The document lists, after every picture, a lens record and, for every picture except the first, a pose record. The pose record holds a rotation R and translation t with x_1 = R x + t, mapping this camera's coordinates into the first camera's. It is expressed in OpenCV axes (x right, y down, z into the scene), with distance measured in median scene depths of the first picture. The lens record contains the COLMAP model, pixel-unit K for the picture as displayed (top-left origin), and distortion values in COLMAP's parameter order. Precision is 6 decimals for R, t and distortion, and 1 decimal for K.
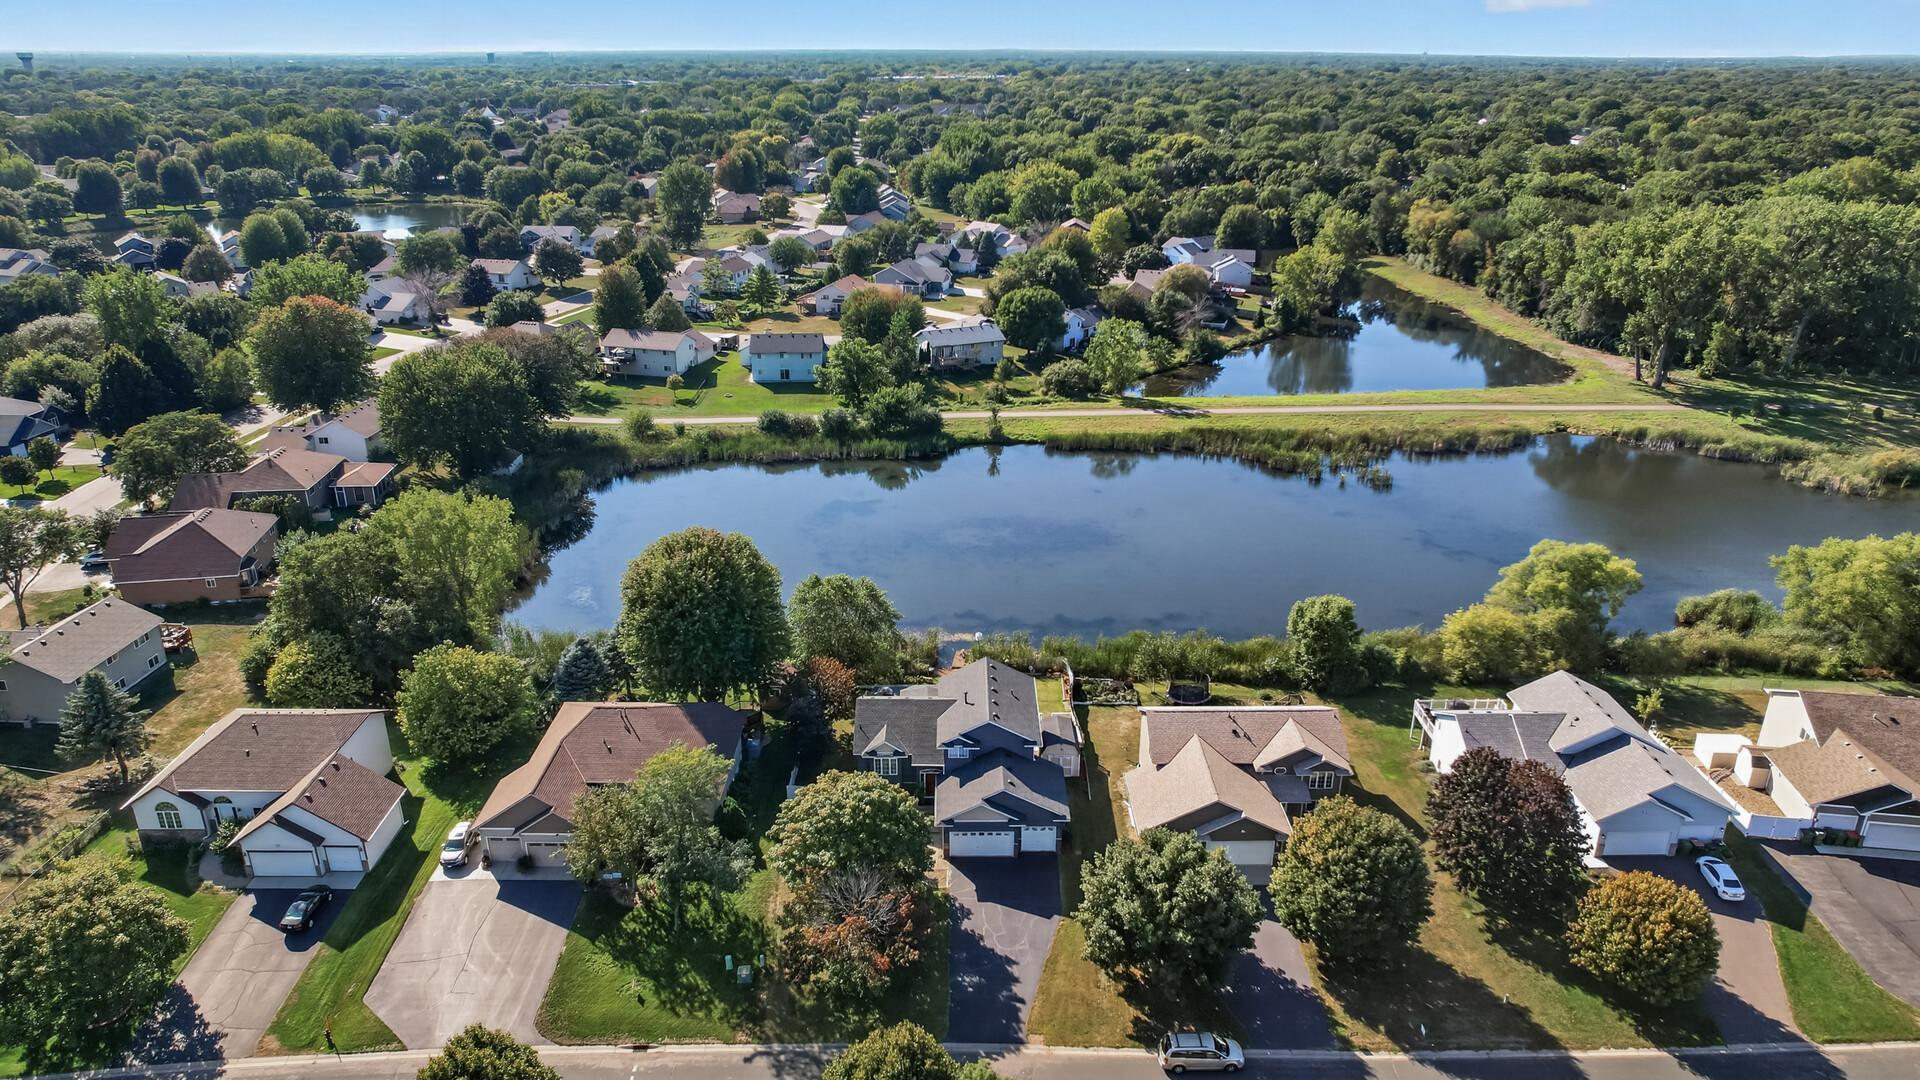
lens RADIAL K [[1249.0, 0, 973.7], [0, 1249.0, 543.0], [0, 0, 1]] dist [-0.068839, 0.058192]
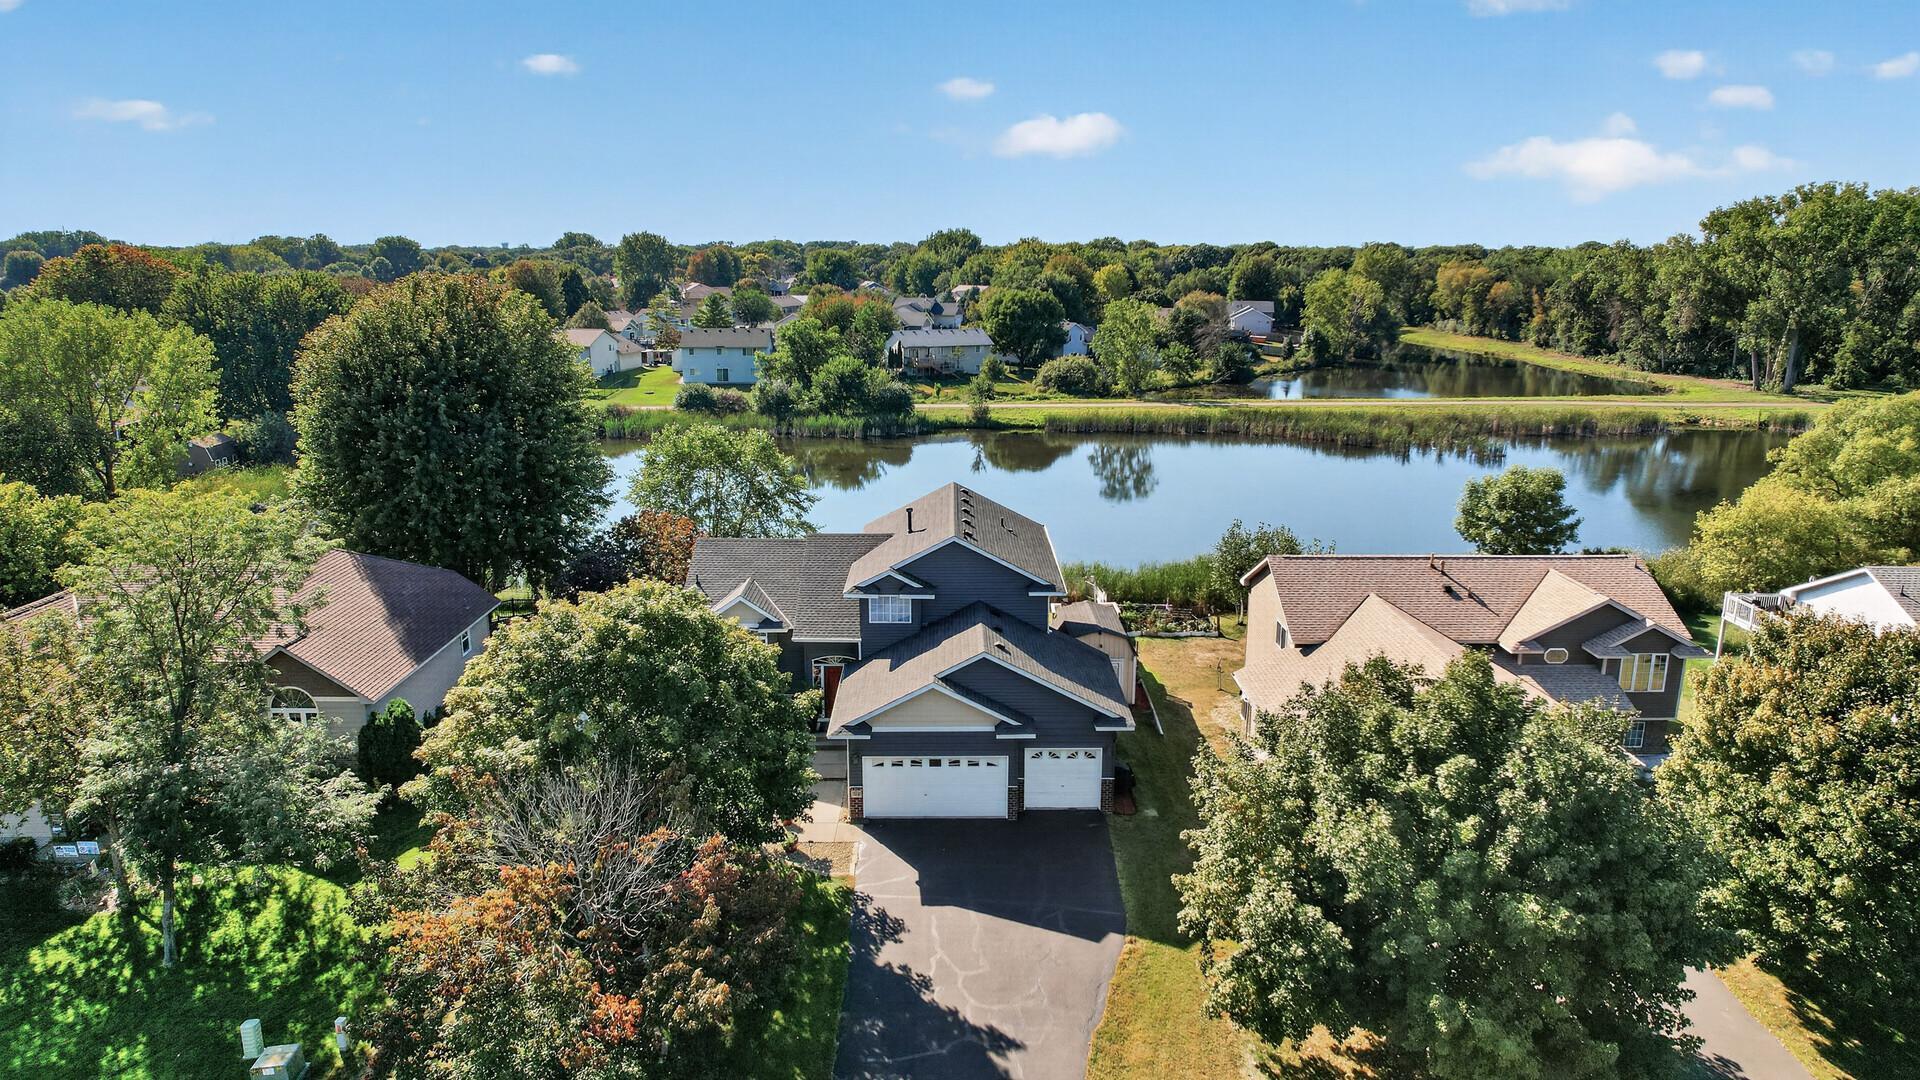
lens RADIAL K [[1232.1, 0, 971.7], [0, 1232.1, 531.1], [0, 0, 1]] dist [-0.065695, 0.054035]
pose [[0.999985, -0.000546, 0.005441, 0.007922], [0.001361, 0.988527, -0.151039, 0.100330], [-0.005296, 0.151044, 0.988513, 0.254393]]
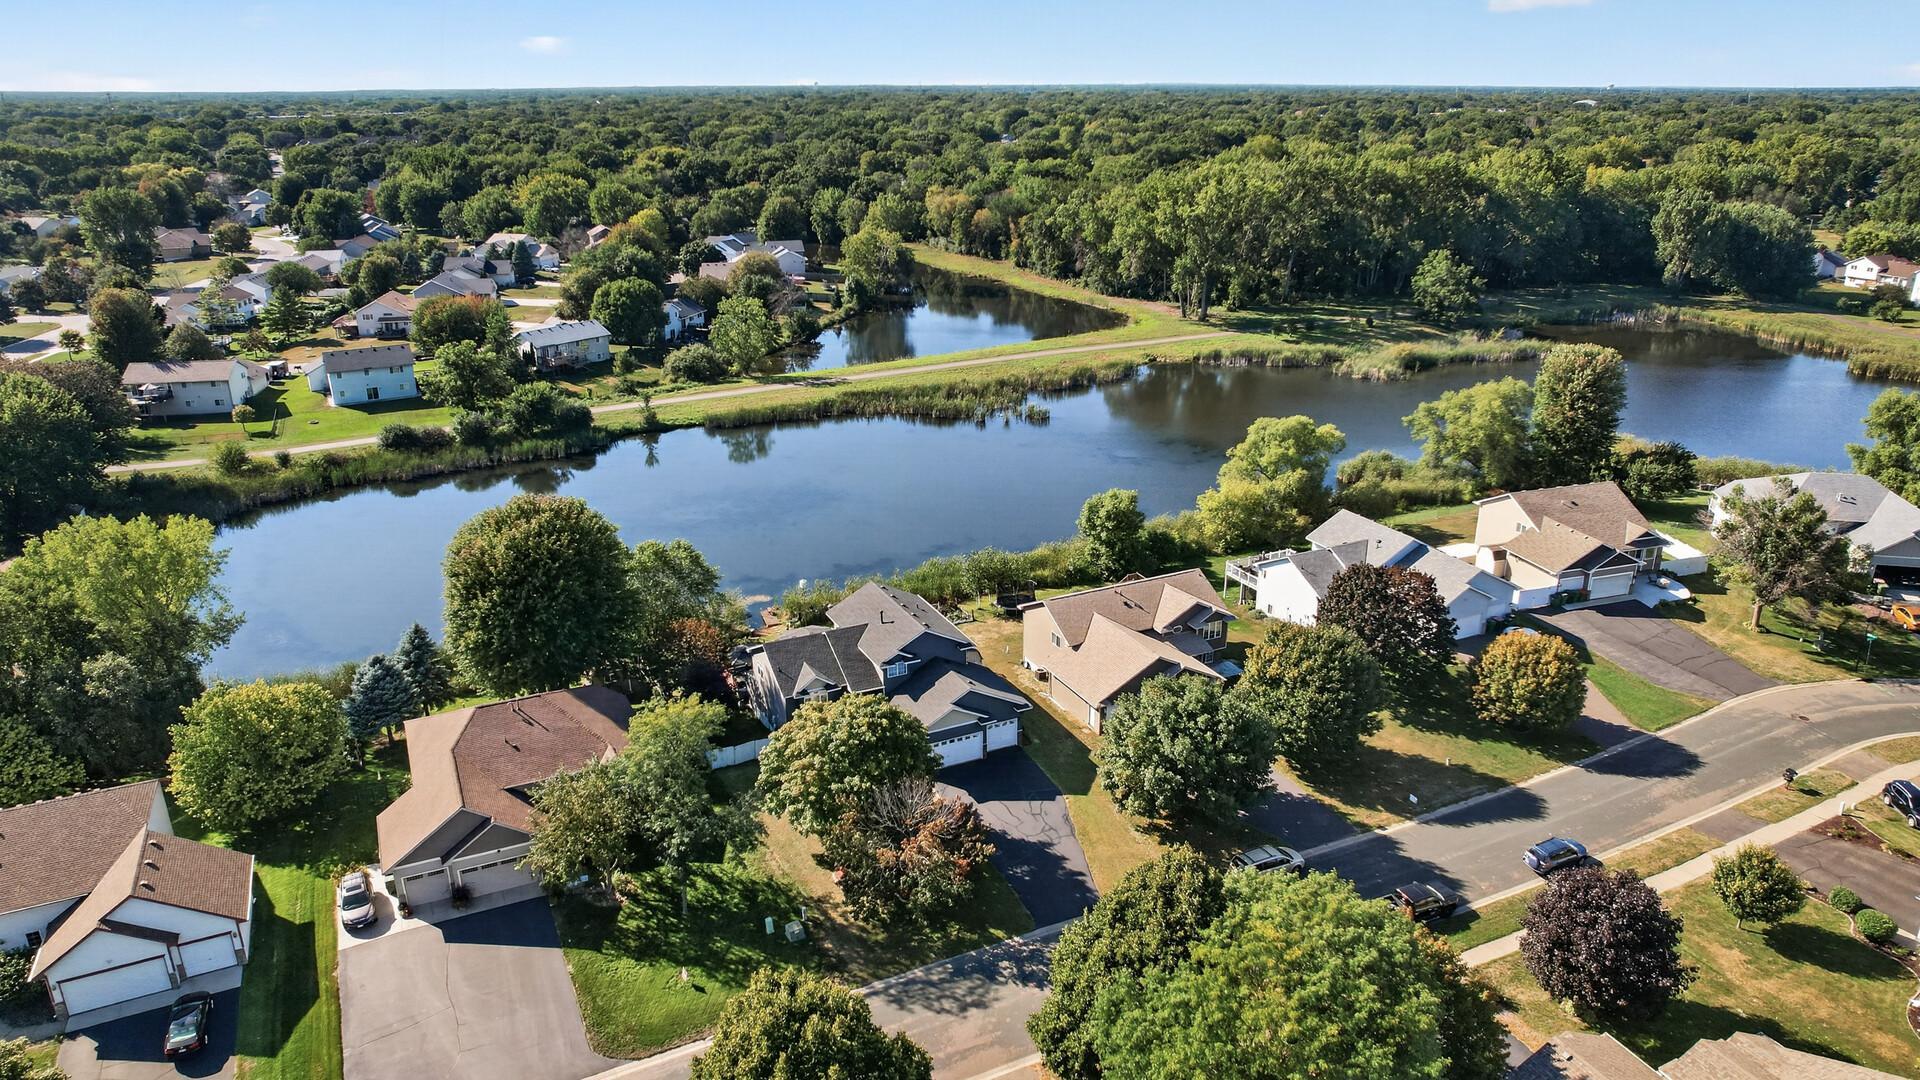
lens RADIAL K [[1249.0, 0, 973.7], [0, 1249.0, 543.0], [0, 0, 1]] dist [-0.068839, 0.058192]
pose [[0.901142, -0.155911, 0.404519, -0.158856], [0.165684, 0.986118, 0.010980, 0.034142], [-0.400615, 0.057128, 0.914464, 0.046071]]
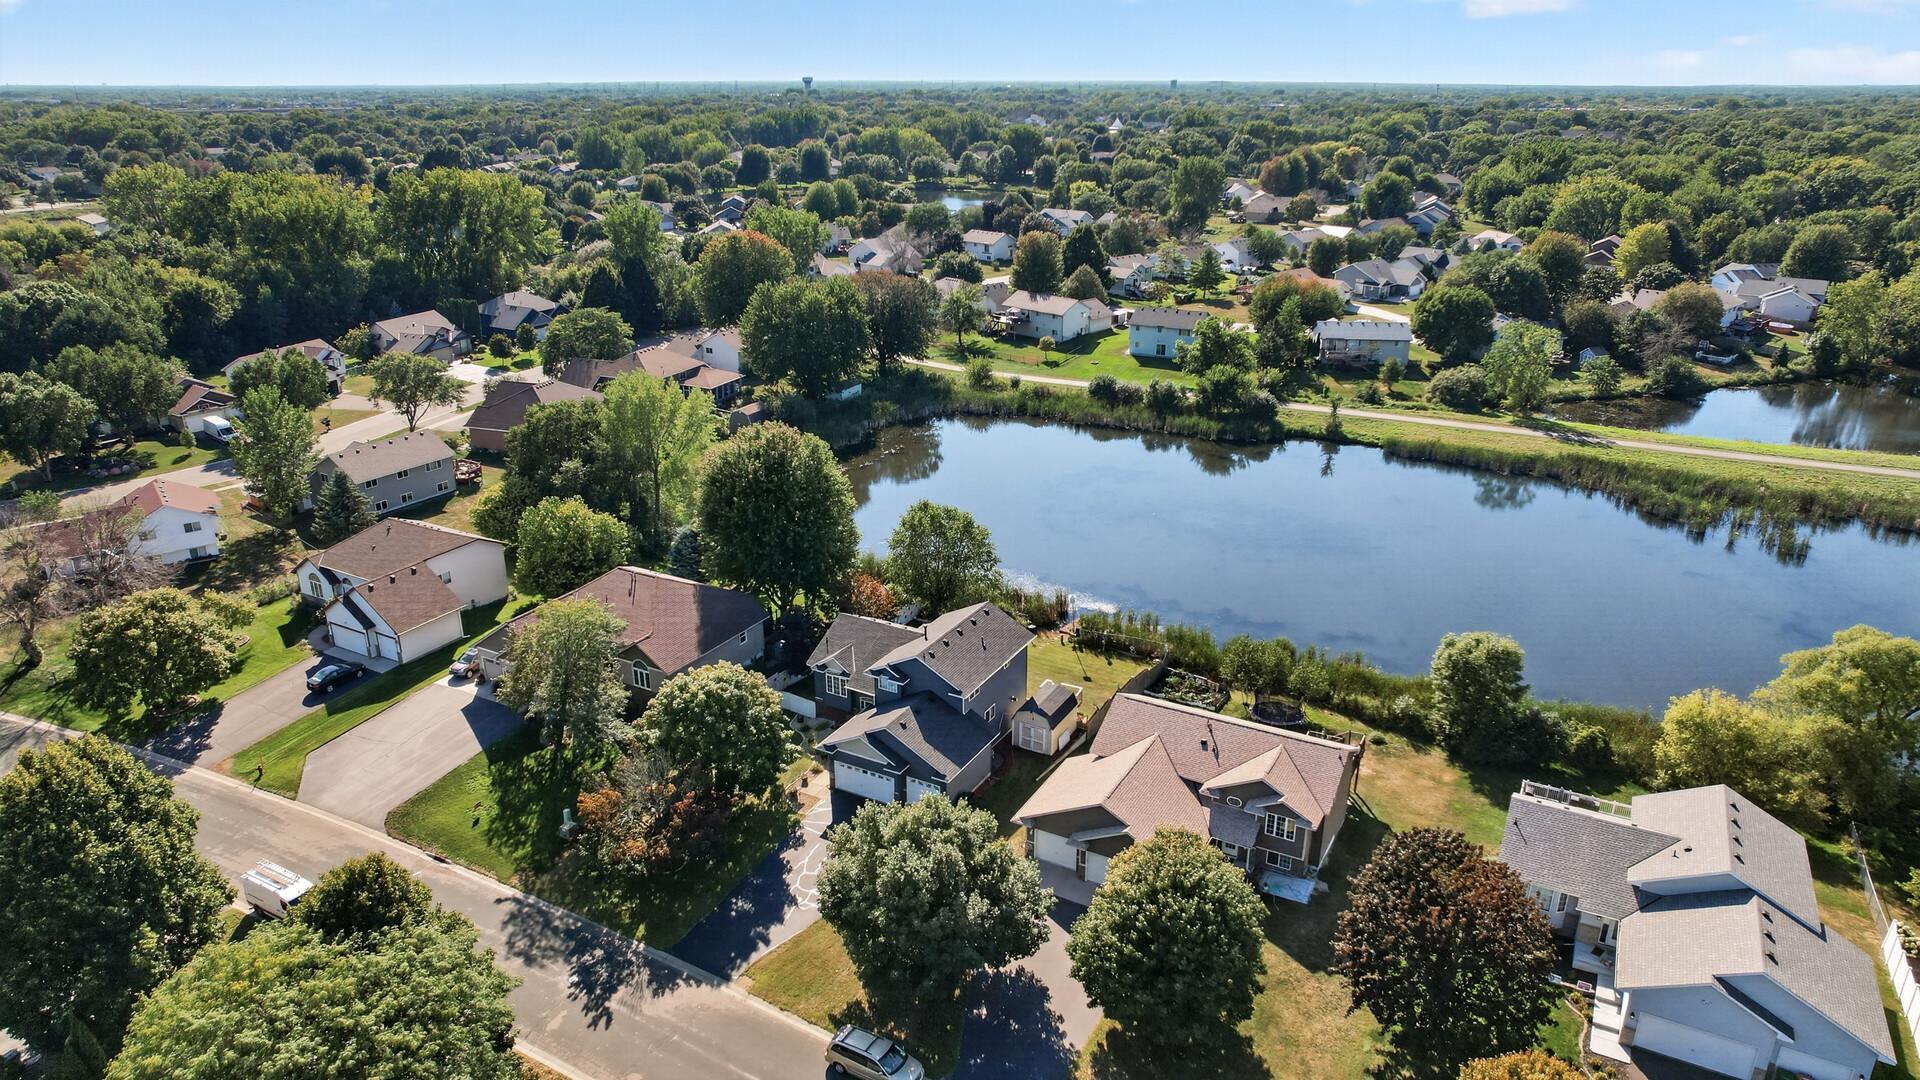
lens RADIAL K [[1221.4, 0, 969.8], [0, 1221.4, 535.3], [0, 0, 1]] dist [-0.068961, 0.061780]
pose [[0.872118, 0.170052, -0.458794, 0.206722], [-0.179452, 0.983488, 0.023412, 0.013913], [0.455200, 0.061913, 0.888234, 0.109258]]
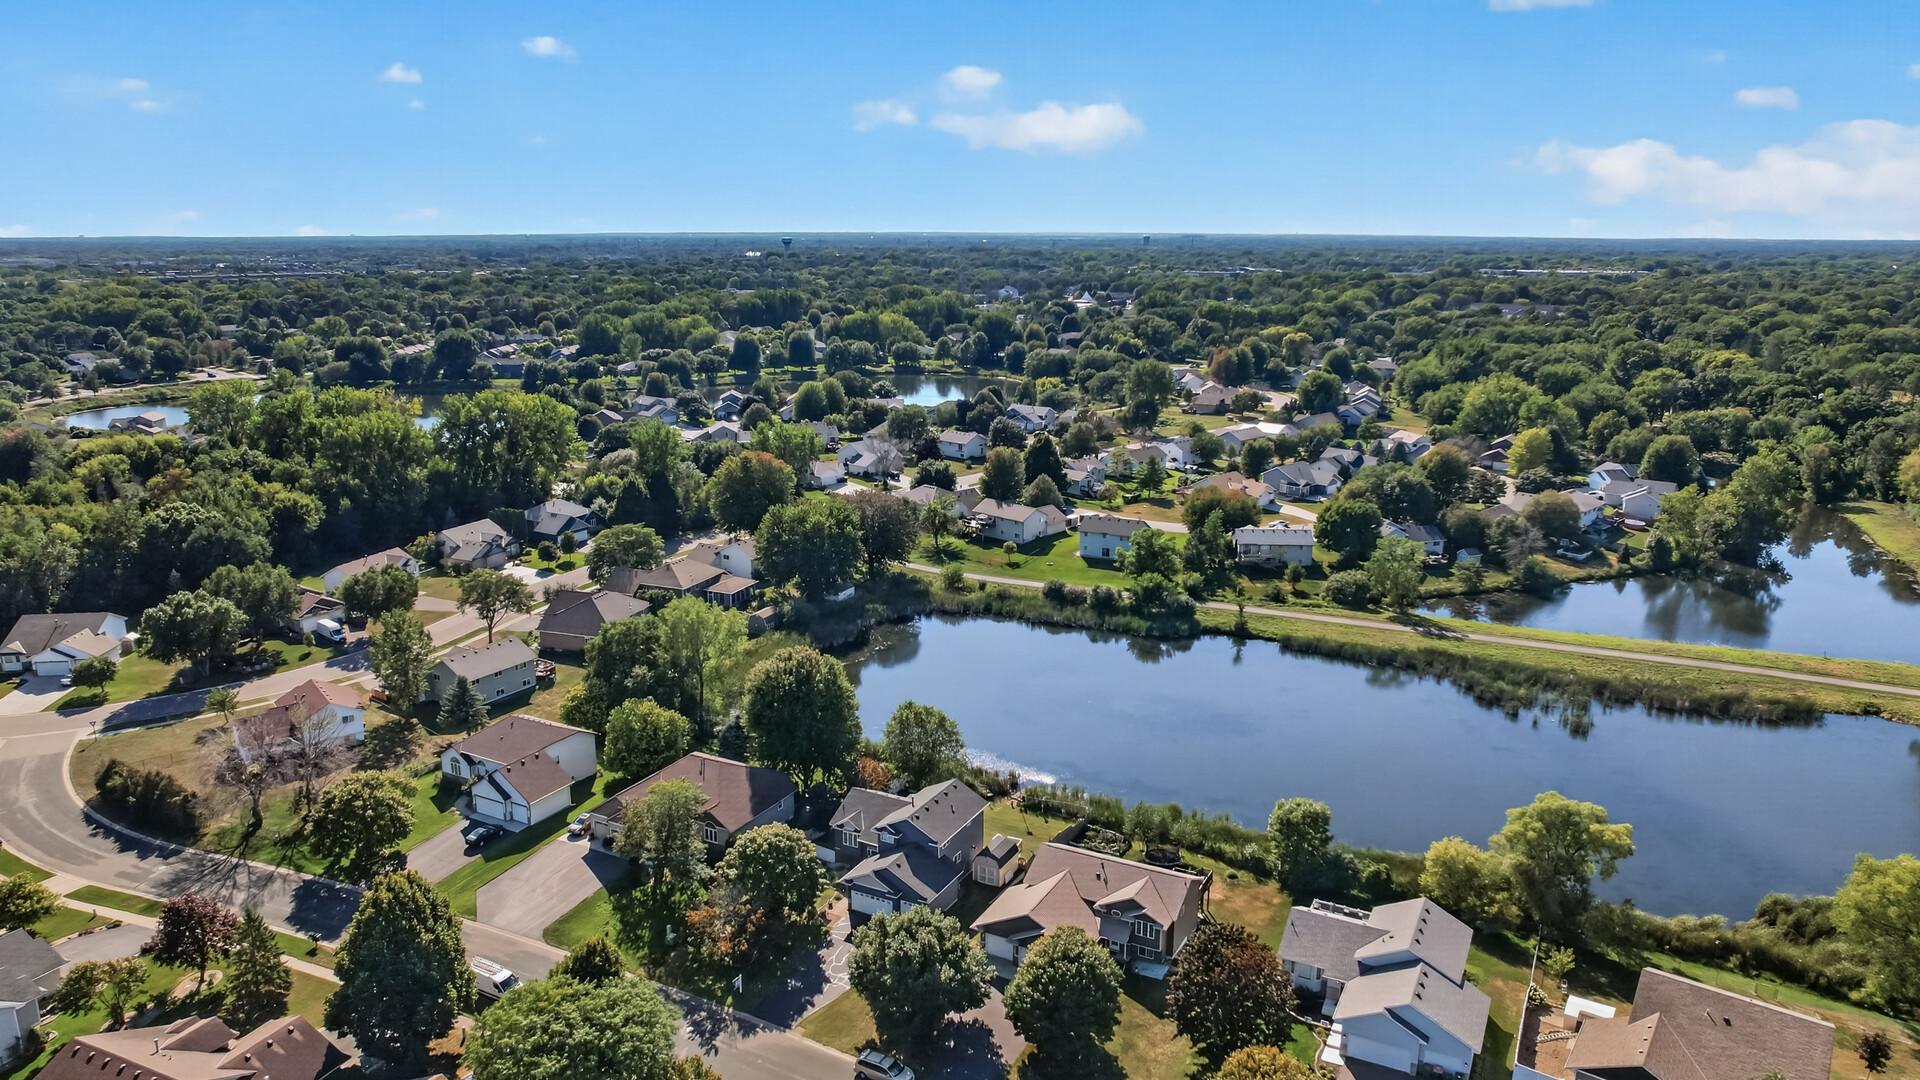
lens RADIAL K [[1249.0, 0, 973.7], [0, 1249.0, 543.0], [0, 0, 1]] dist [-0.068839, 0.058192]
pose [[0.882405, 0.113815, -0.456517, 0.308053], [-0.175057, 0.980058, -0.094028, -0.015586], [0.436712, 0.162887, 0.884732, -0.091310]]
